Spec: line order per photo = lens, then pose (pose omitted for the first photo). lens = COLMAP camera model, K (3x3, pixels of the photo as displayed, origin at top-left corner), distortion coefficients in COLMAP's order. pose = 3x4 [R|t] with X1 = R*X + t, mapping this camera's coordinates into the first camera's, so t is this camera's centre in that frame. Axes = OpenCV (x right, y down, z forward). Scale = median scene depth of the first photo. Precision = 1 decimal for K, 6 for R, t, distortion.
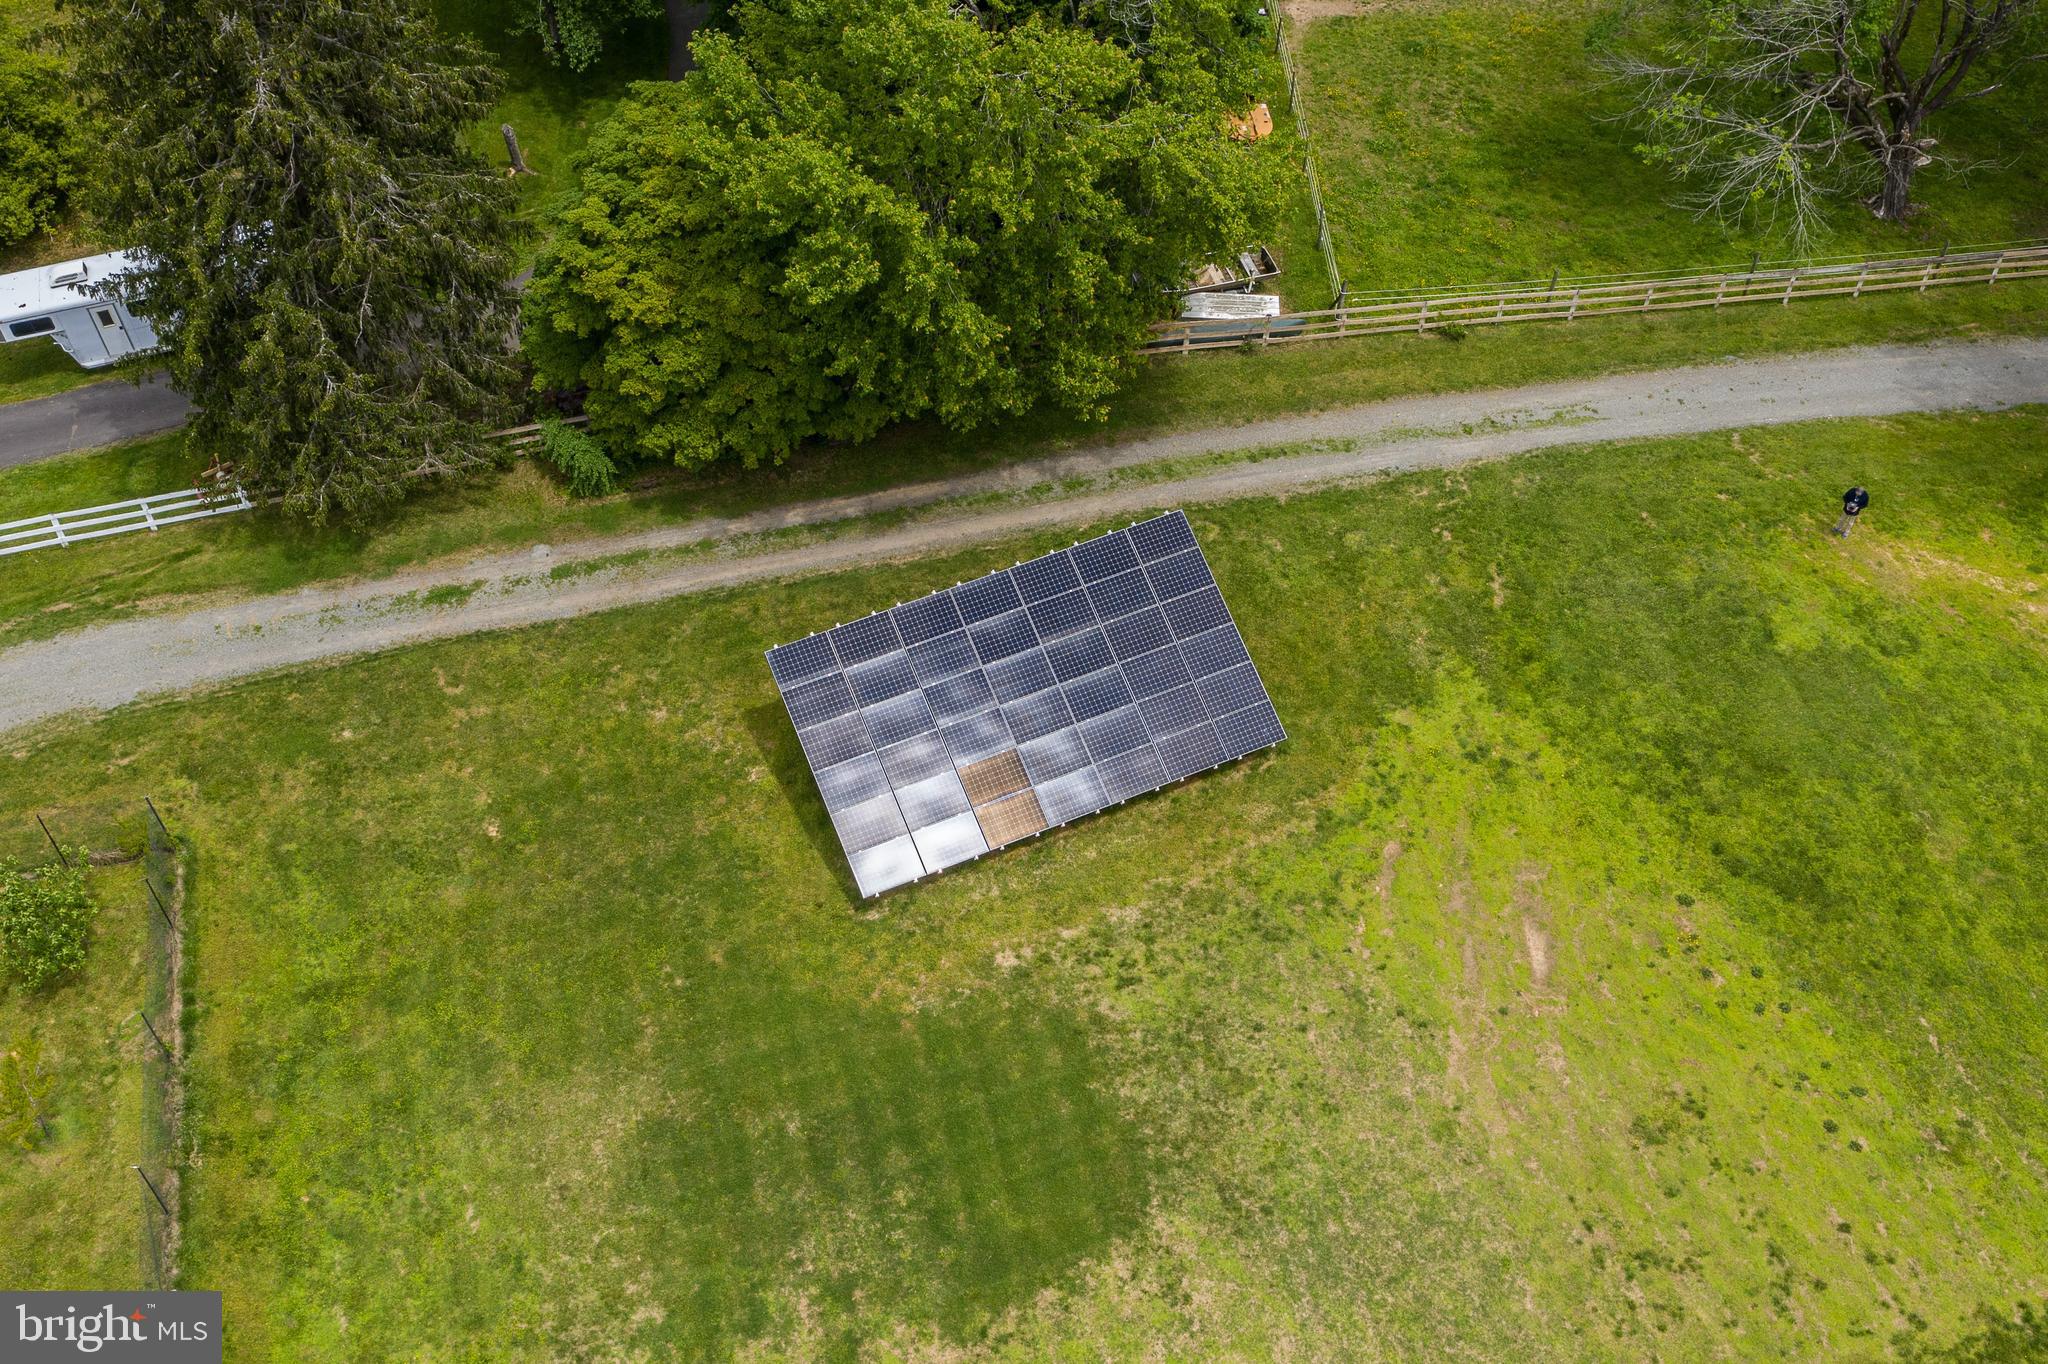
lens RADIAL K [[2166.5, 0, 994.1], [0, 2166.5, 678.9], [0, 0, 1]] dist [-0.009119, 0.000000]
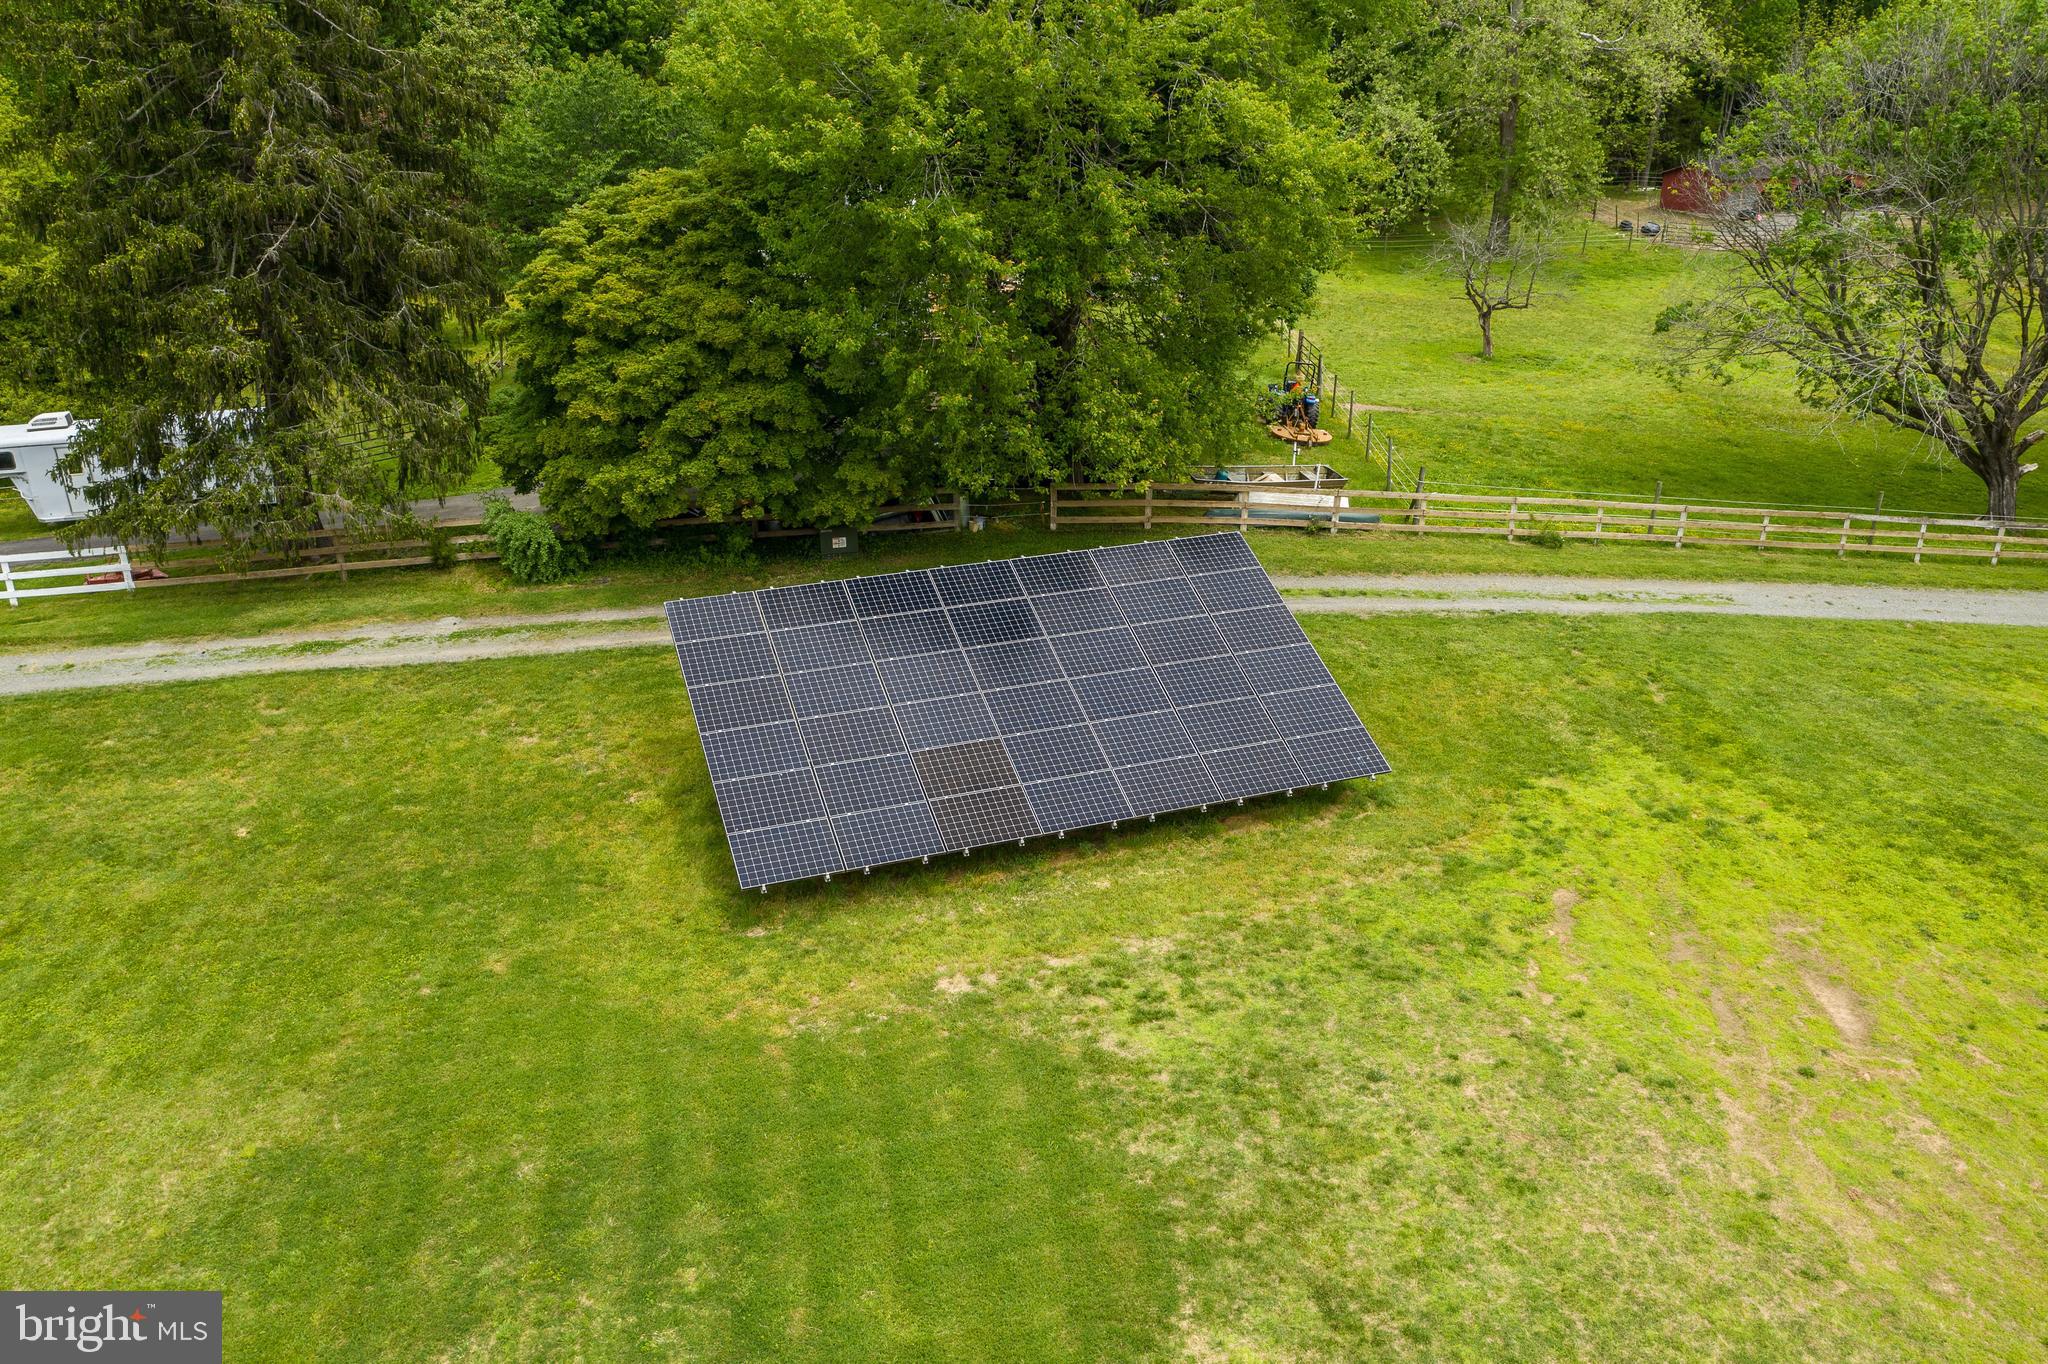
lens RADIAL K [[1635.2, 0, 1021.3], [0, 1635.2, 644.3], [0, 0, 1]] dist [-0.006078, 0.003020]
pose [[0.997723, 0.033083, -0.058769, 0.047164], [-0.057144, 0.877500, -0.476160, 0.256374], [0.035817, 0.478435, 0.877392, 0.528663]]
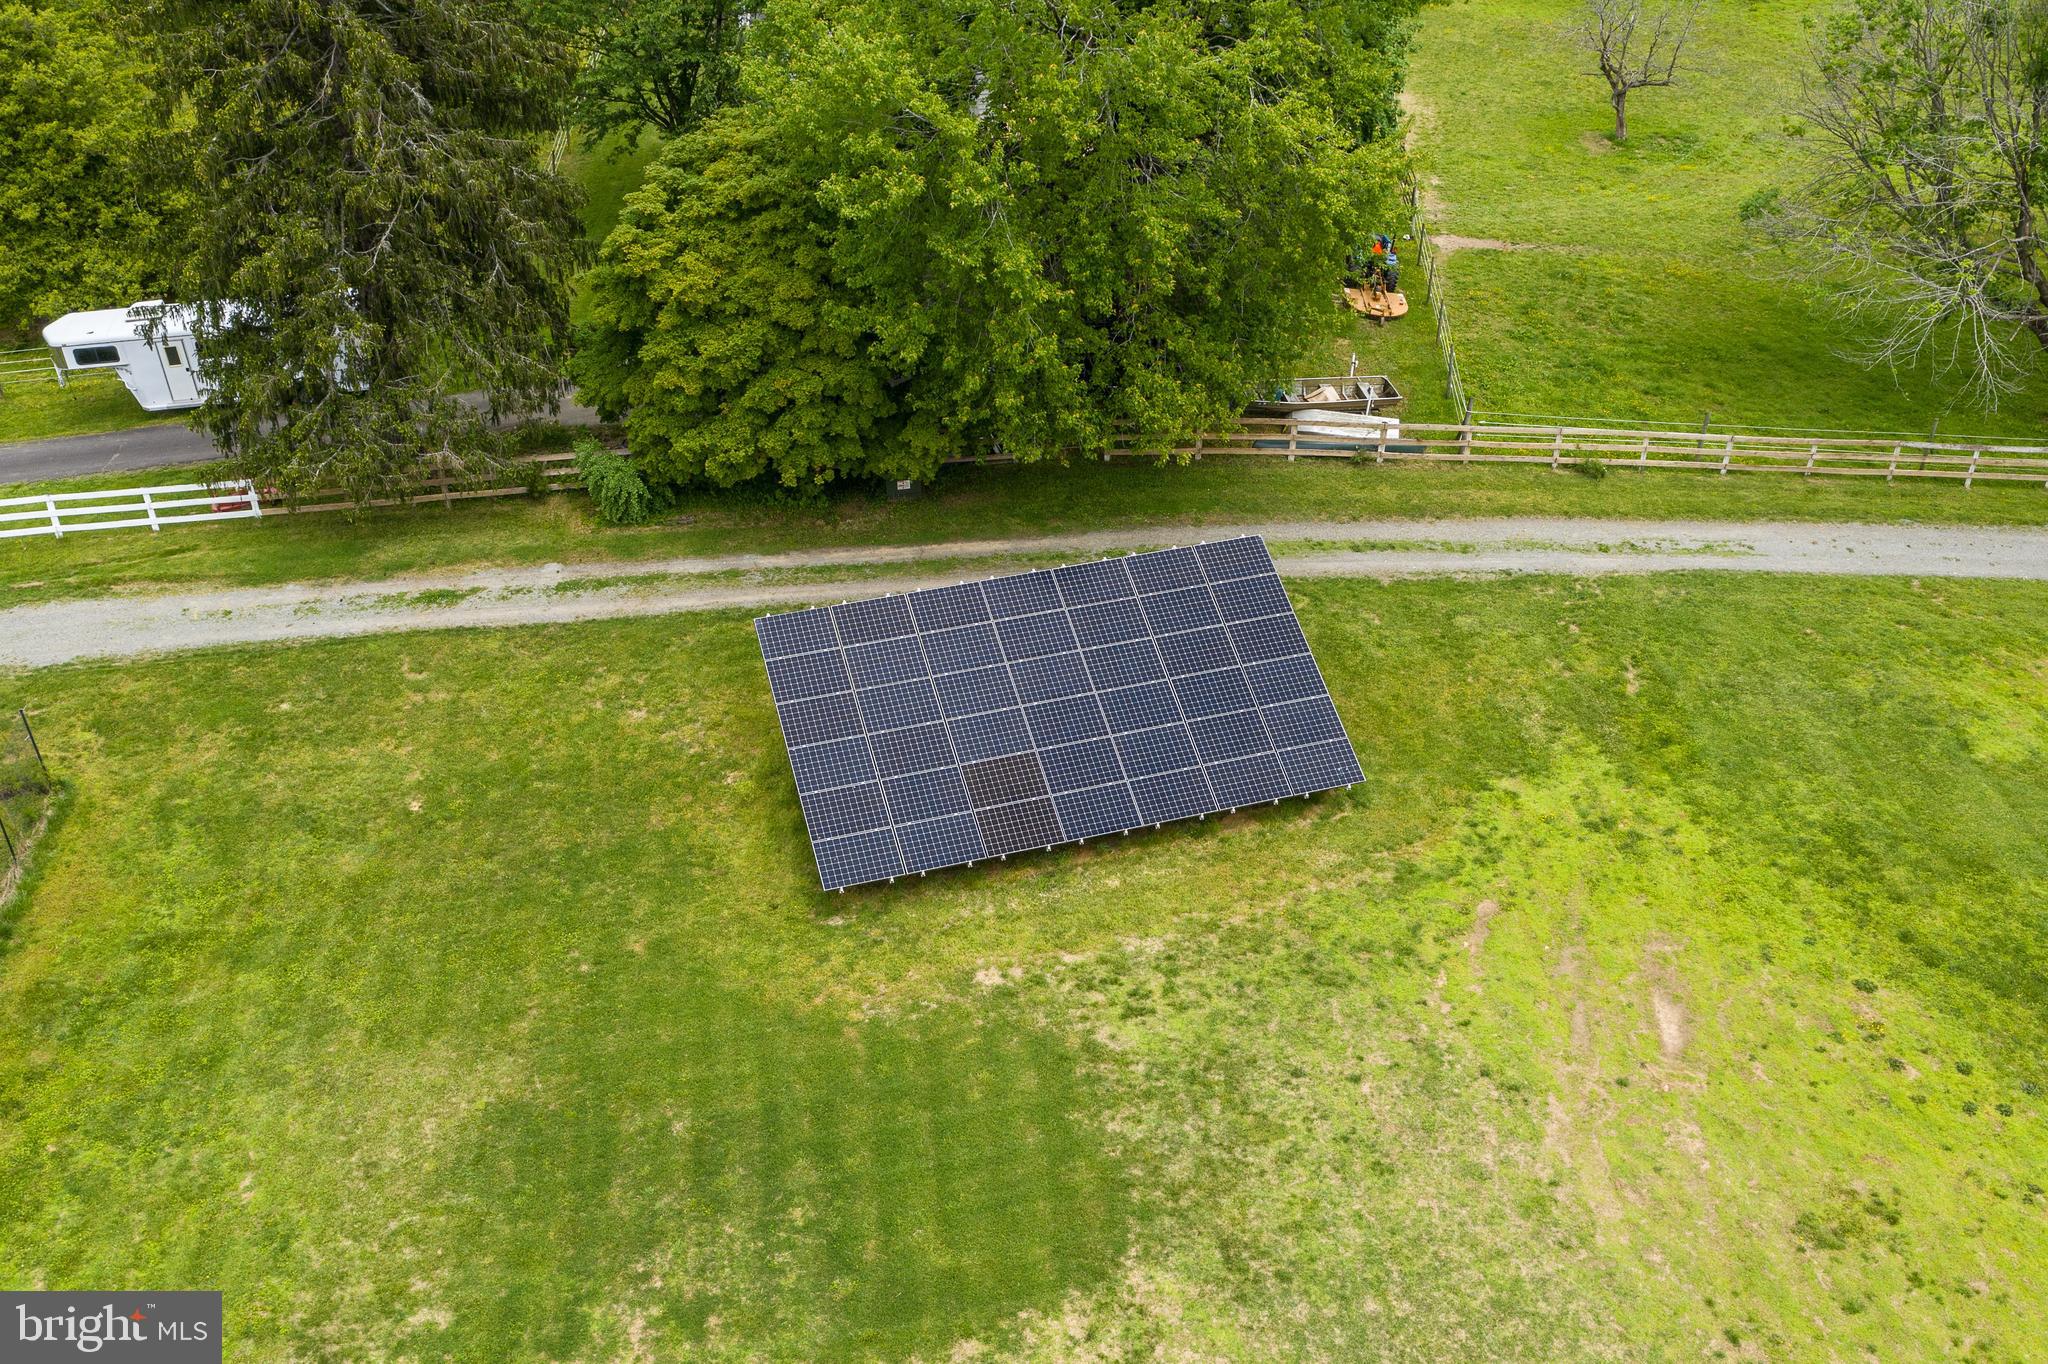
lens RADIAL K [[1977.2, 0, 1039.8], [0, 1977.2, 701.4], [0, 0, 1]] dist [-0.008018, 0.000000]
pose [[0.993147, 0.073565, -0.090818, 0.080148], [-0.095206, 0.959936, -0.263551, 0.214934], [0.067791, 0.270391, 0.960361, 0.265827]]
